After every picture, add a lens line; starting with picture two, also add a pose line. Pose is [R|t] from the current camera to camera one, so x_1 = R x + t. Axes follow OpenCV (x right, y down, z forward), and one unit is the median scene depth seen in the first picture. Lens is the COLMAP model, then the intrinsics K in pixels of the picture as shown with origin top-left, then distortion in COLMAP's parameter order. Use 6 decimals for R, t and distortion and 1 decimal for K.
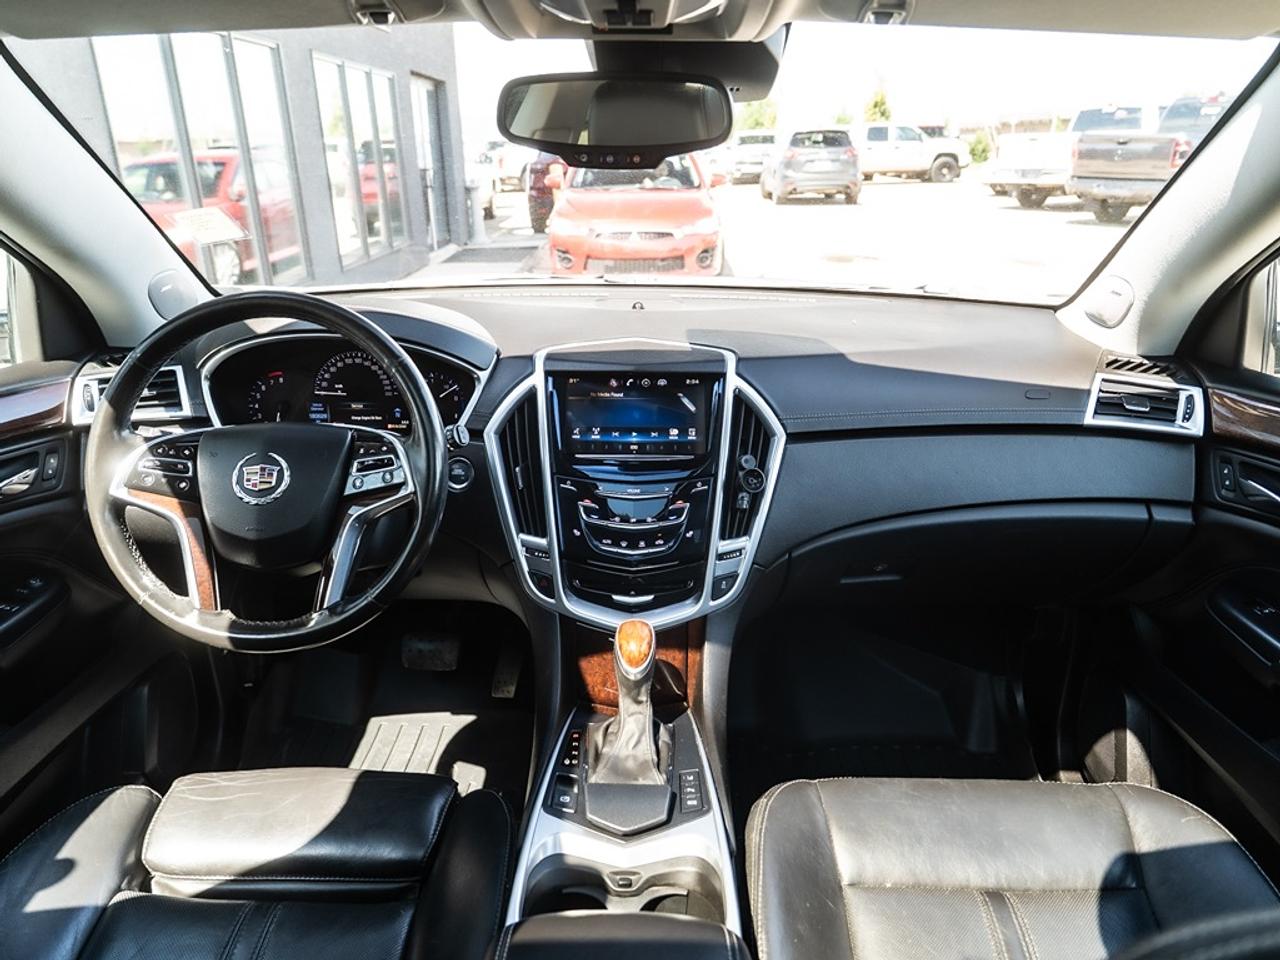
lens RADIAL K [[859.2, 0, 645.2], [0, 859.2, 494.3], [0, 0, 1]] dist [-0.009800, 0.002714]
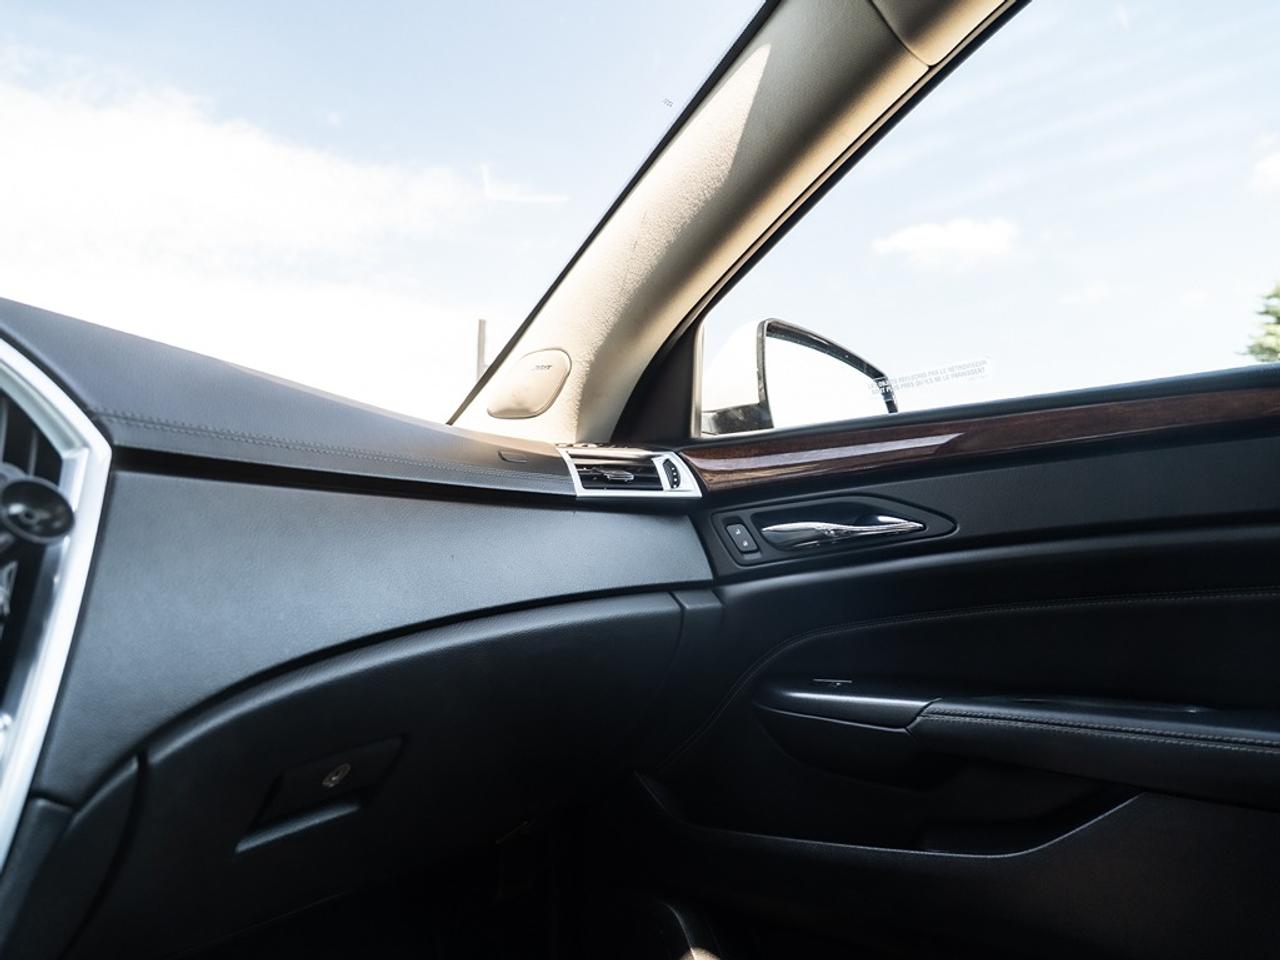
lens RADIAL K [[783.5, 0, 645.7], [0, 783.5, 482.0], [0, 0, 1]] dist [-0.016107, 0.001820]
pose [[0.580262, 0.088424, 0.809615, 0.018359], [0.291708, 0.905570, -0.307975, 0.129207], [-0.760396, 0.414878, 0.499674, 0.648908]]
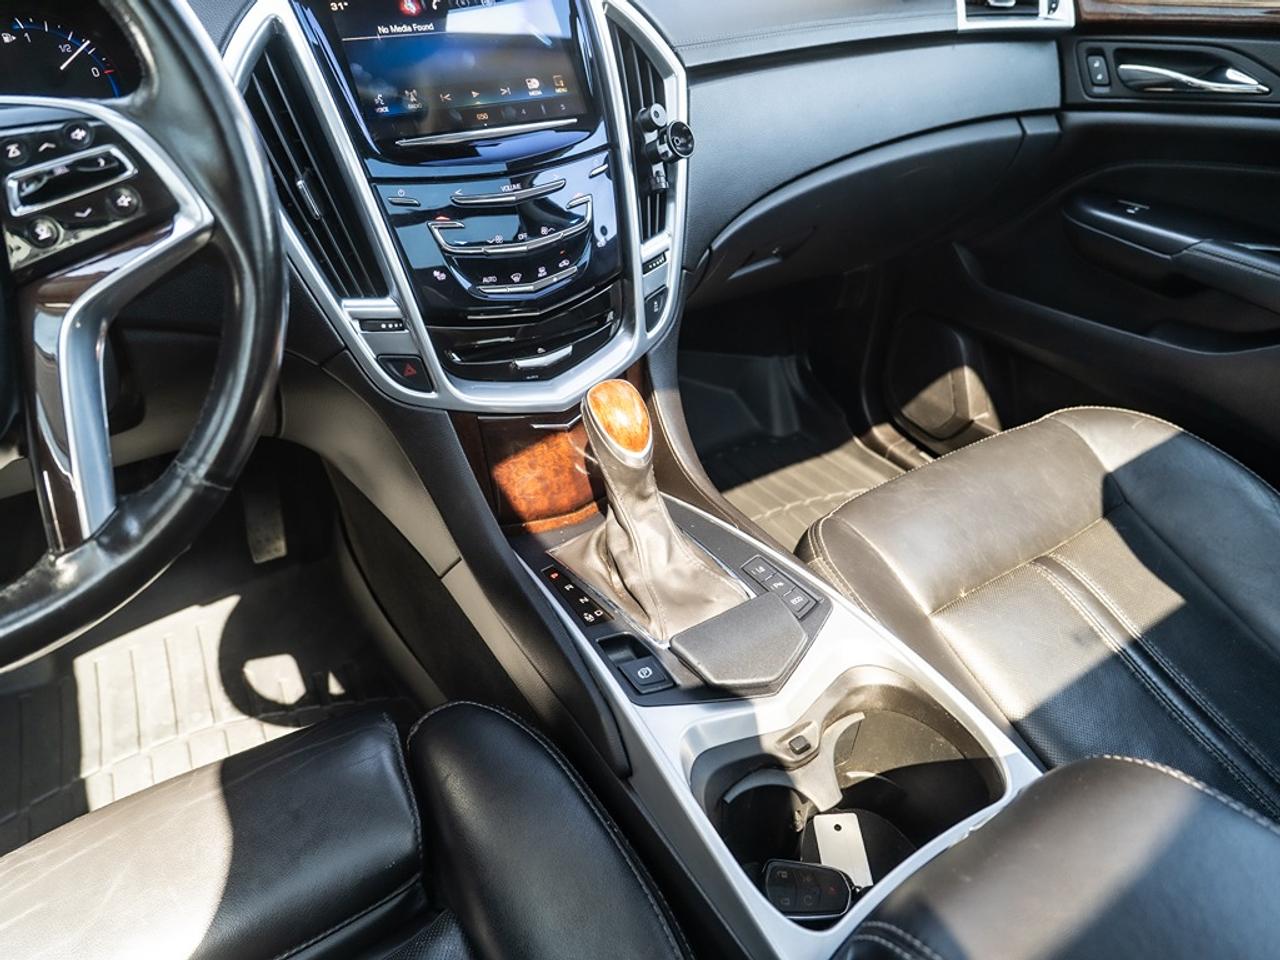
lens RADIAL K [[783.5, 0, 645.7], [0, 783.5, 482.0], [0, 0, 1]] dist [-0.016107, 0.001820]
pose [[0.839760, -0.322837, 0.436554, -0.244552], [0.184906, 0.926011, 0.329111, 0.024968], [-0.510503, -0.195653, 0.837321, 0.434356]]
